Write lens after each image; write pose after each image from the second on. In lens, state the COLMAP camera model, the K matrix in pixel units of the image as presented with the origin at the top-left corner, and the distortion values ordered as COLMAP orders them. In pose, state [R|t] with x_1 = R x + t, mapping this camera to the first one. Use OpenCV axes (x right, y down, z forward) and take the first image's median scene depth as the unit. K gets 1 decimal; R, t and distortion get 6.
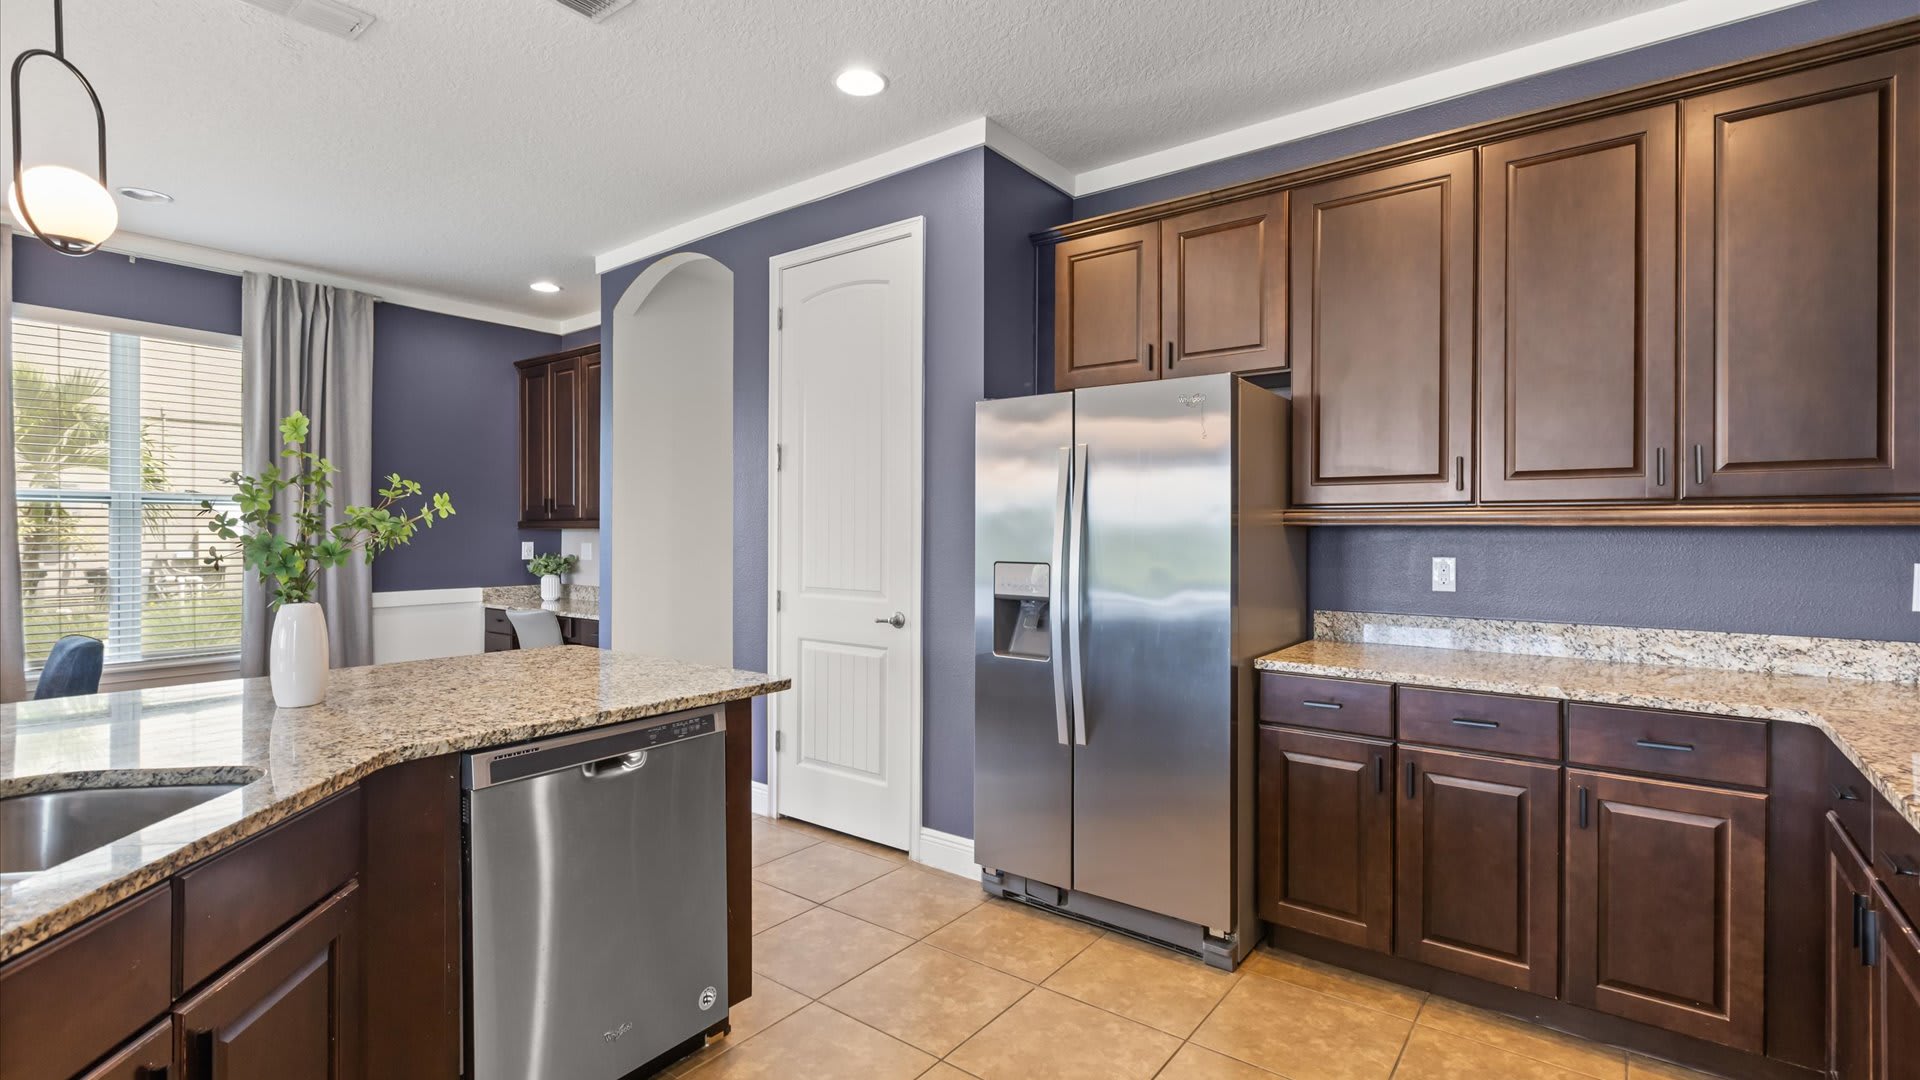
lens RADIAL K [[858.2, 0, 966.3], [0, 858.2, 535.4], [0, 0, 1]] dist [0.000163, -0.000992]
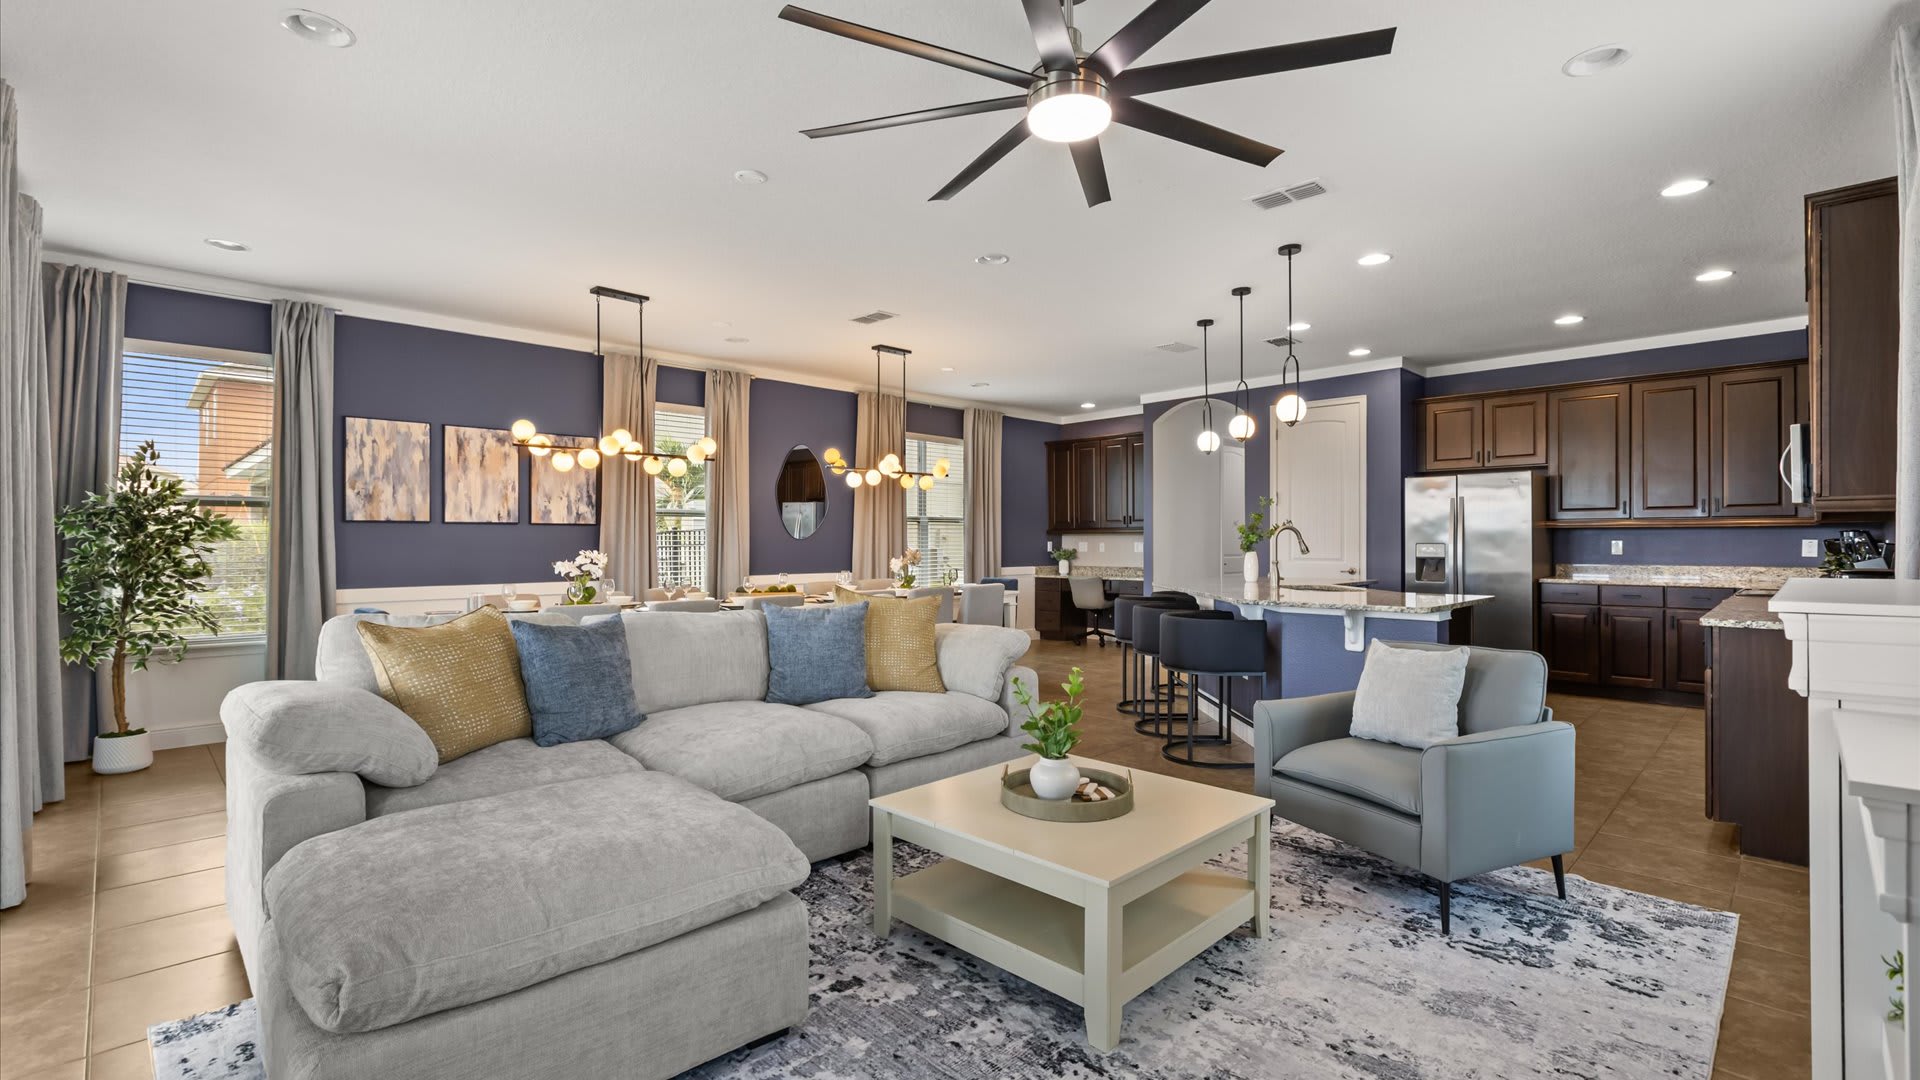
lens RADIAL K [[858.2, 0, 946.4], [0, 858.2, 538.2], [0, 0, 1]] dist [0.000163, -0.000992]
pose [[0.990448, -0.002638, -0.137862, -0.919534], [0.000932, 0.999922, -0.012436, 0.043589], [0.137884, 0.012189, 0.990373, -1.550004]]
